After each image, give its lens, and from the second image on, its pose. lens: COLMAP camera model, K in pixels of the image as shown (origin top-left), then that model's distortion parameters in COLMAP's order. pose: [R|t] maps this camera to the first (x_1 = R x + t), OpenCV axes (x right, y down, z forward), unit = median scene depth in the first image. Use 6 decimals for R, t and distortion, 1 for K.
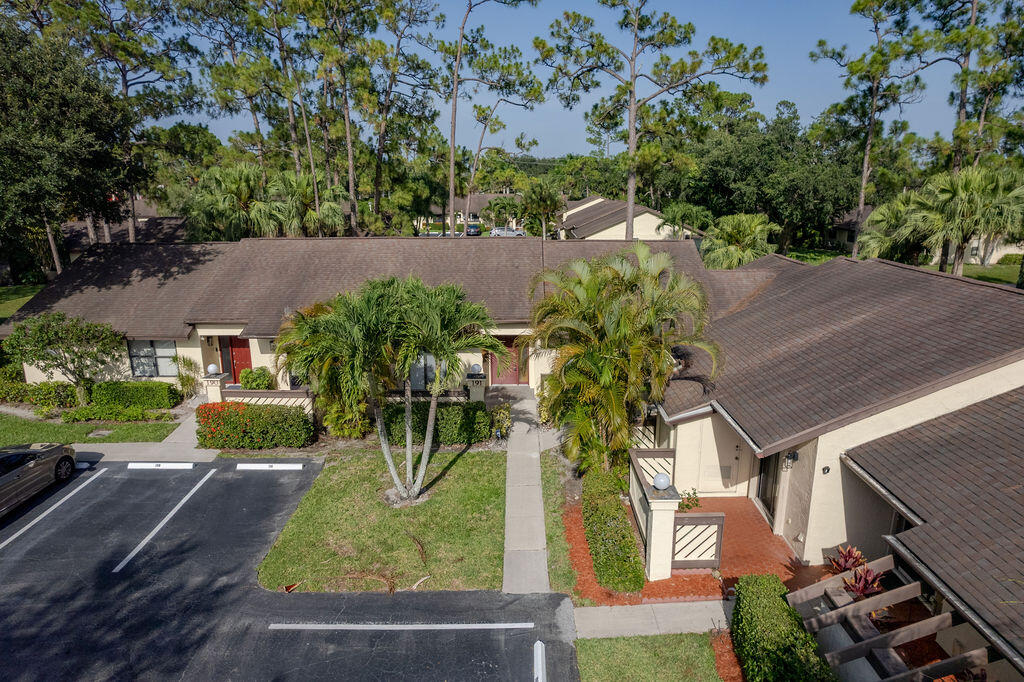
lens RADIAL K [[657.5, 0, 512.0], [0, 657.5, 341.0], [0, 0, 1]] dist [-0.041148, 0.004536]
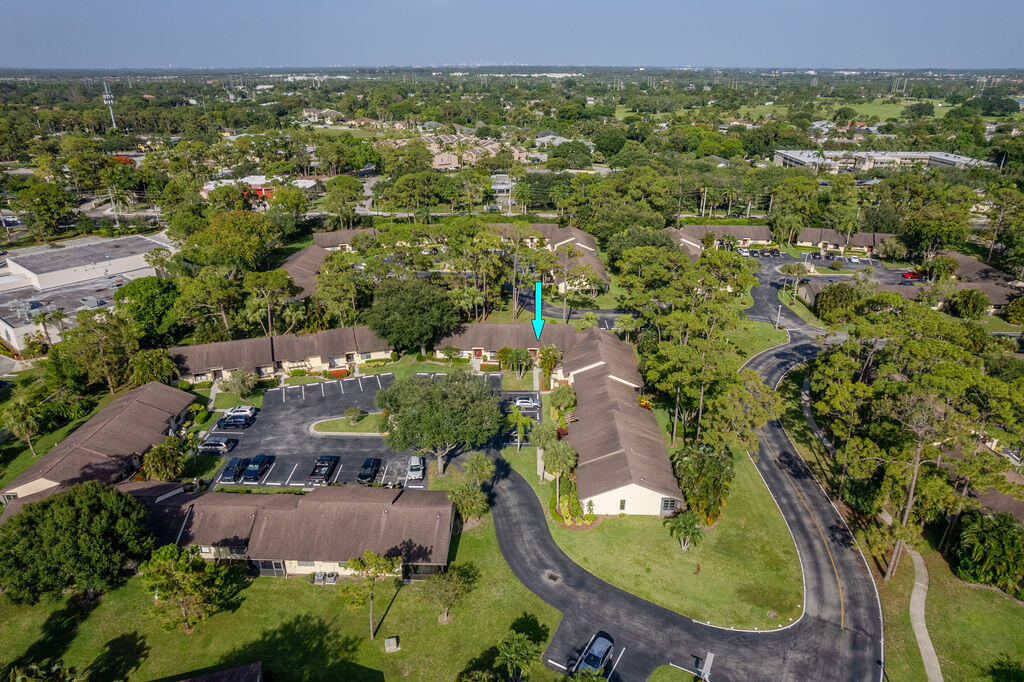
lens RADIAL K [[657.5, 0, 512.0], [0, 657.5, 341.0], [0, 0, 1]] dist [-0.041148, 0.004536]
pose [[0.999769, 0.012715, -0.017308, -0.122854], [-0.010056, 0.989251, 0.145879, -1.237789], [0.018976, -0.145672, 0.989151, -6.126444]]
